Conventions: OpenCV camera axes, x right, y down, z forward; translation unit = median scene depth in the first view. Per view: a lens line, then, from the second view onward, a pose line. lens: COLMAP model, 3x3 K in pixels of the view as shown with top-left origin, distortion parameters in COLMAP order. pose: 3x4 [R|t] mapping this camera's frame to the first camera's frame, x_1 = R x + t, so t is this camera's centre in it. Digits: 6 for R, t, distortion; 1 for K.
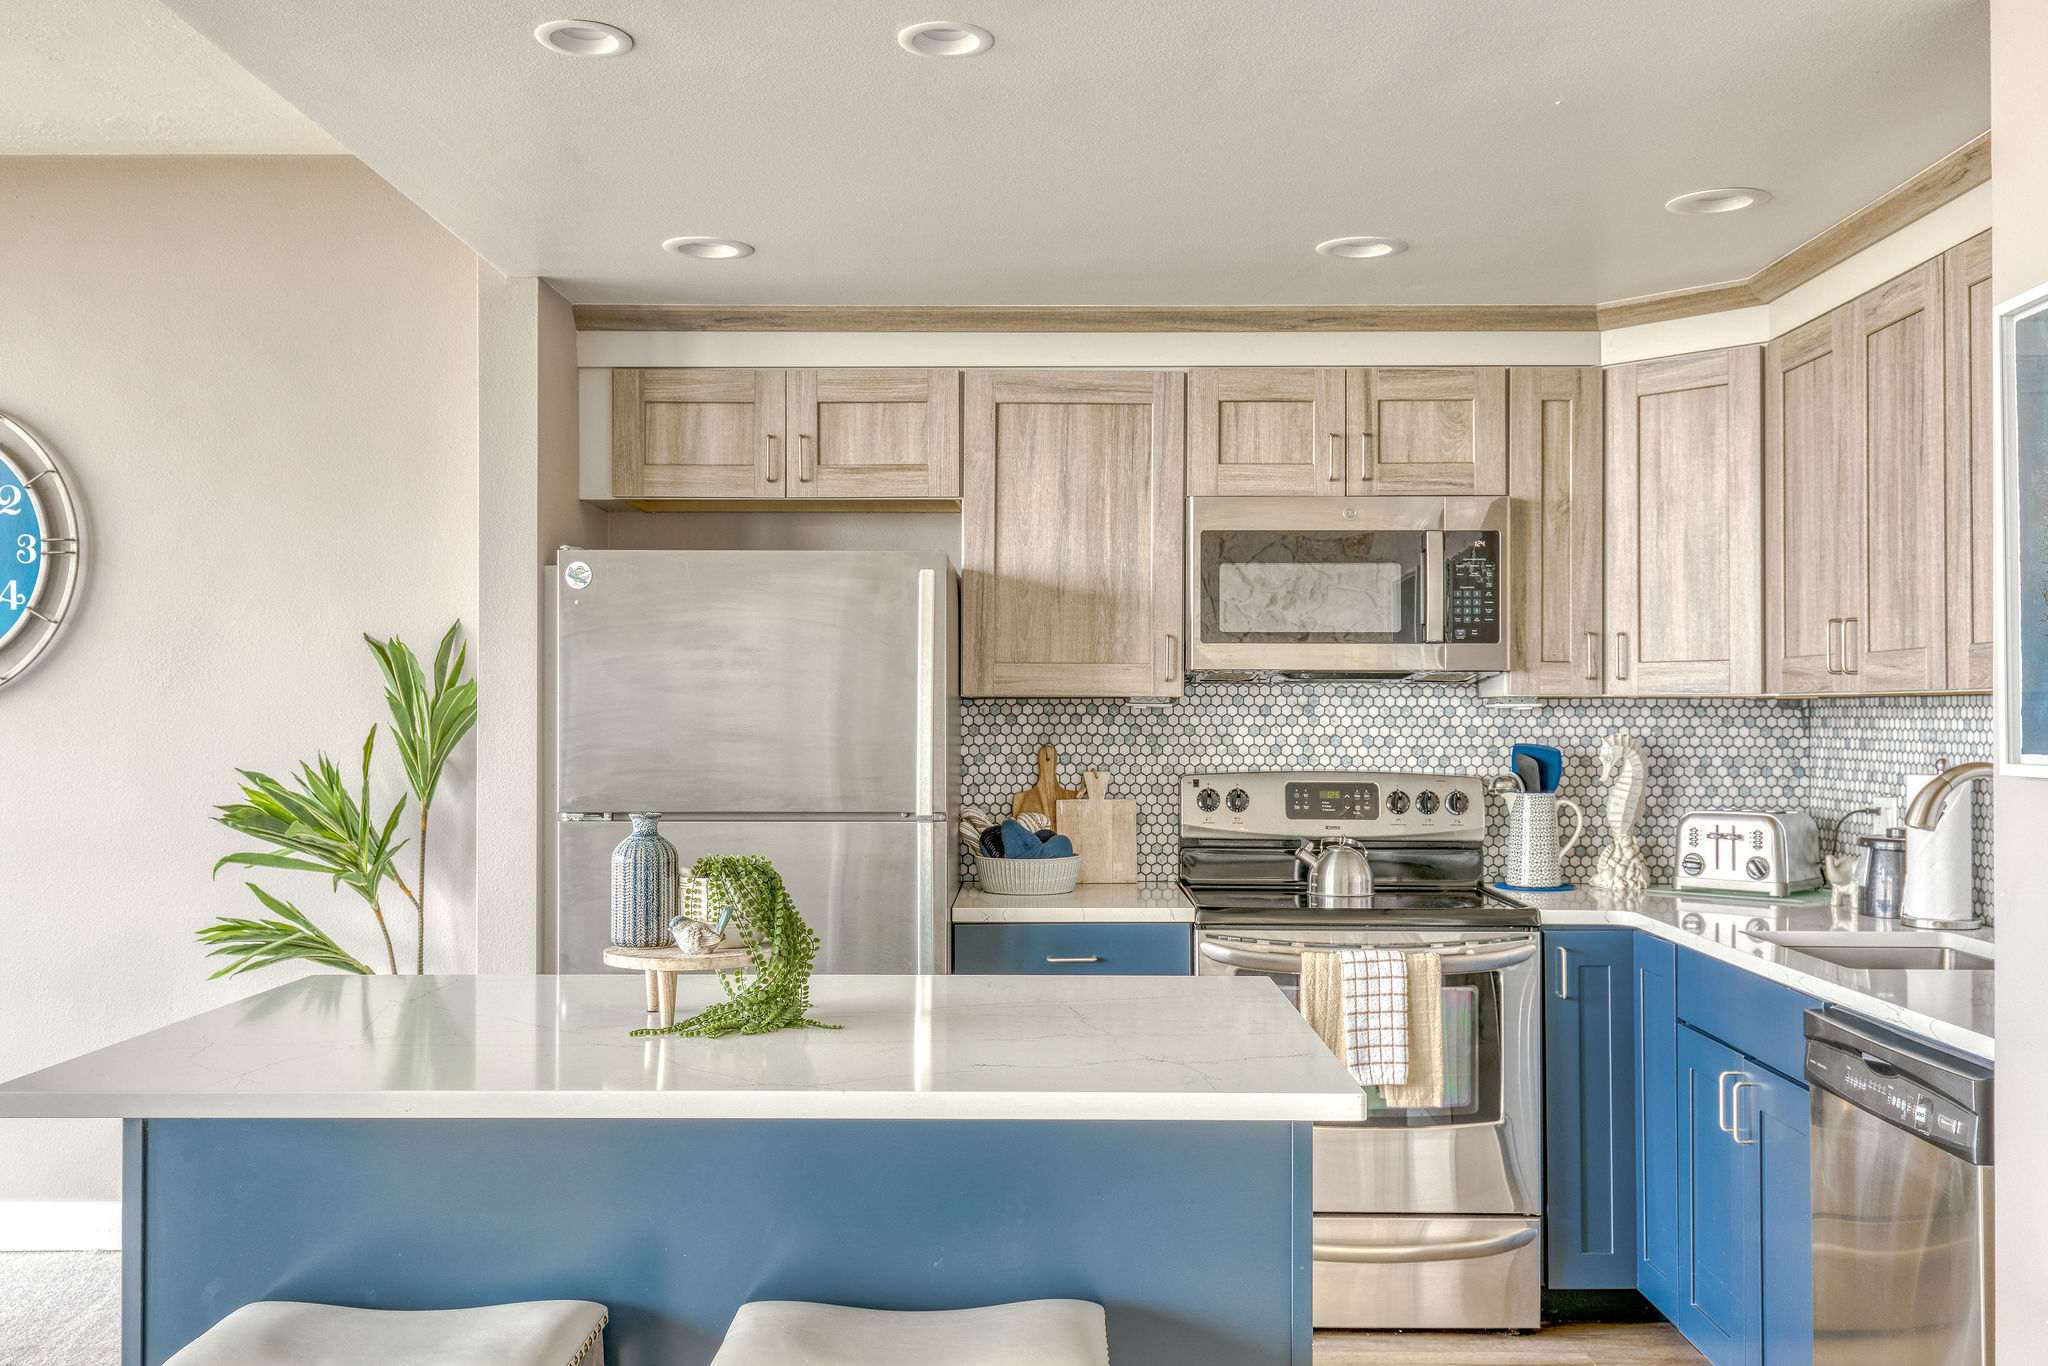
lens RADIAL K [[1907.2, 0, 1037.6], [0, 1907.2, 696.7], [0, 0, 1]] dist [0.039533, 0.000000]
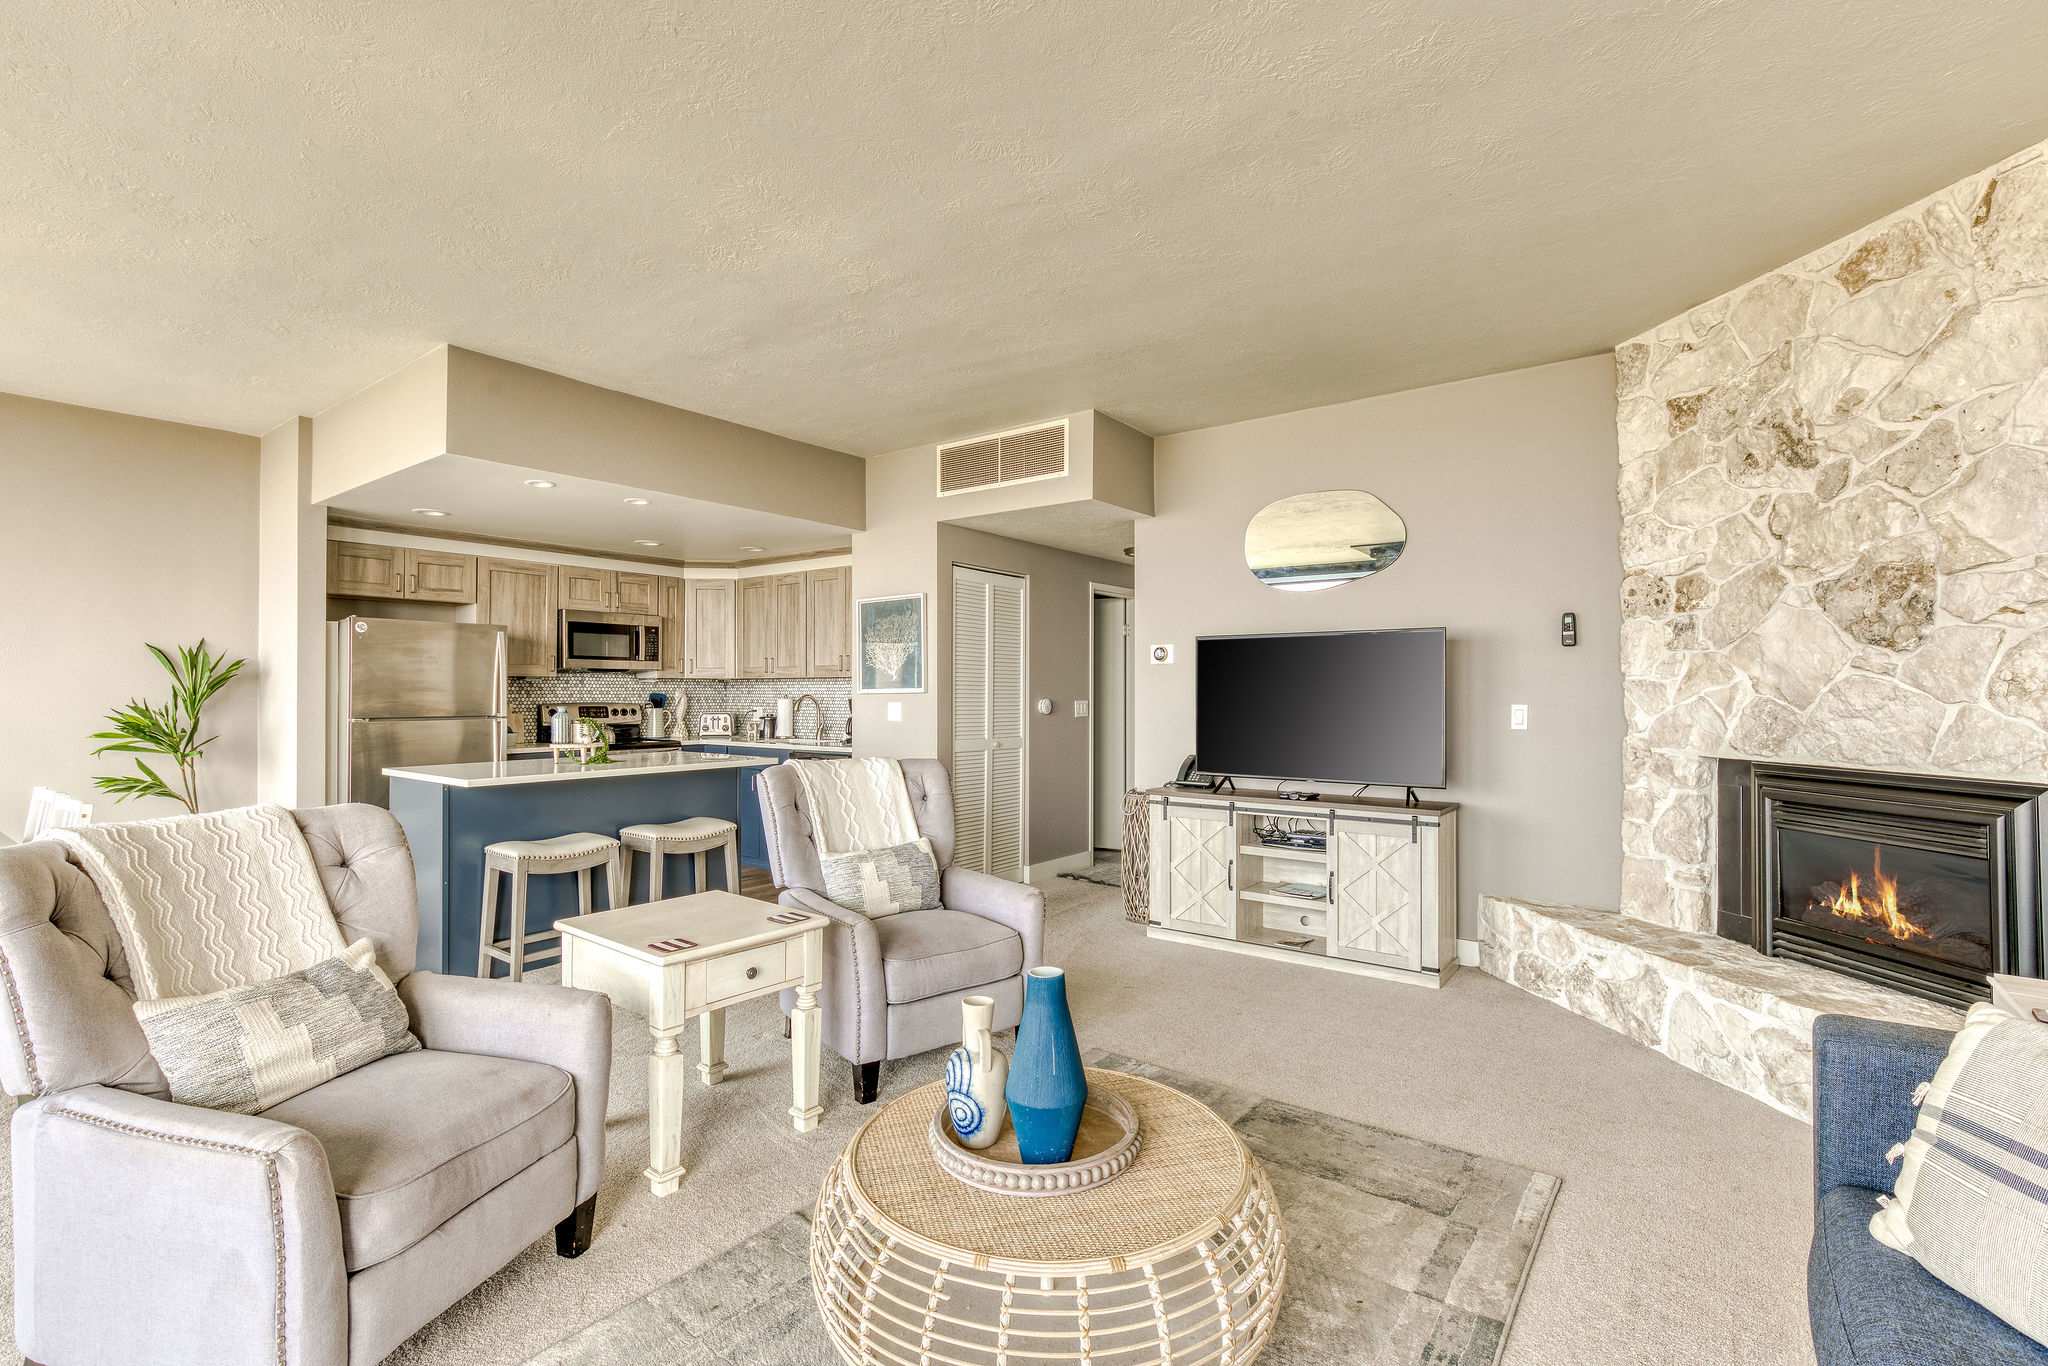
lens RADIAL K [[924.7, 0, 1026.6], [0, 924.7, 681.5], [0, 0, 1]] dist [-0.009922, 0.001261]
pose [[0.588961, 0.007109, 0.808130, -0.642580], [-0.005122, 0.999974, -0.005064, 0.010639], [-0.808145, -0.001156, 0.588982, -0.417175]]
